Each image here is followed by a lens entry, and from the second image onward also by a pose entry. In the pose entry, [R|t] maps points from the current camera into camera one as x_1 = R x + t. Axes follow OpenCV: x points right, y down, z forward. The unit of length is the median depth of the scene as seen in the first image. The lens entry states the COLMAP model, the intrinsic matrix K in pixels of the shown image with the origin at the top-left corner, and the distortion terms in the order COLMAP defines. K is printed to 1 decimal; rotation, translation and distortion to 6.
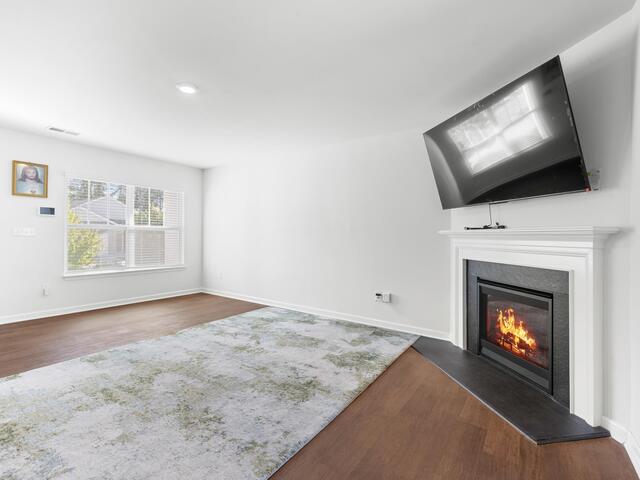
lens RADIAL K [[304.9, 0, 306.7], [0, 304.9, 236.3], [0, 0, 1]] dist [0.001976, 0.000473]
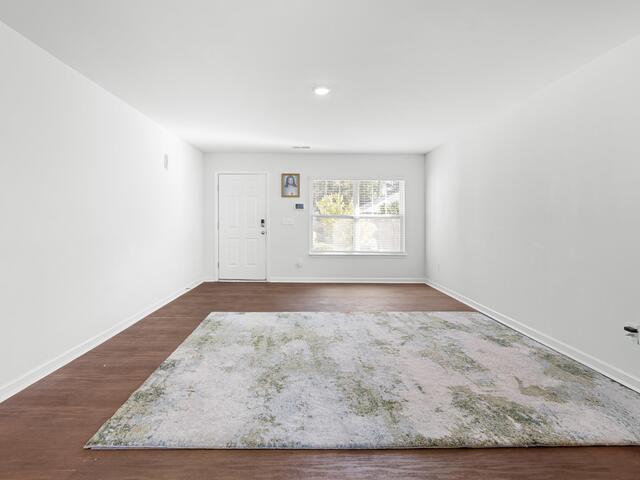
lens RADIAL K [[304.9, 0, 306.7], [0, 304.9, 236.3], [0, 0, 1]] dist [0.001976, 0.000473]
pose [[0.603975, 0.032652, -0.796334, 0.394289], [-0.000717, 0.999182, 0.040425, -0.004511], [0.797003, -0.023844, 0.603505, 0.247384]]
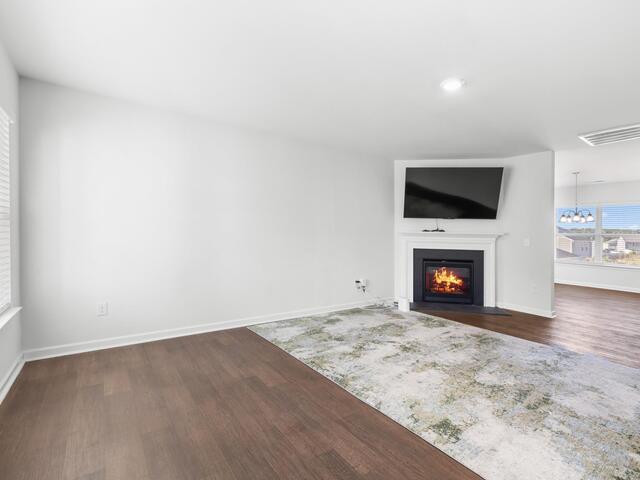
lens RADIAL K [[308.7, 0, 319.0], [0, 308.7, 230.0], [0, 0, 1]] dist [-0.000756, -0.000080]
pose [[0.321013, 0.006632, 0.947051, -1.263939], [-0.014275, 0.999896, -0.002163, -0.016761], [-0.946967, -0.012825, 0.321075, 0.946699]]
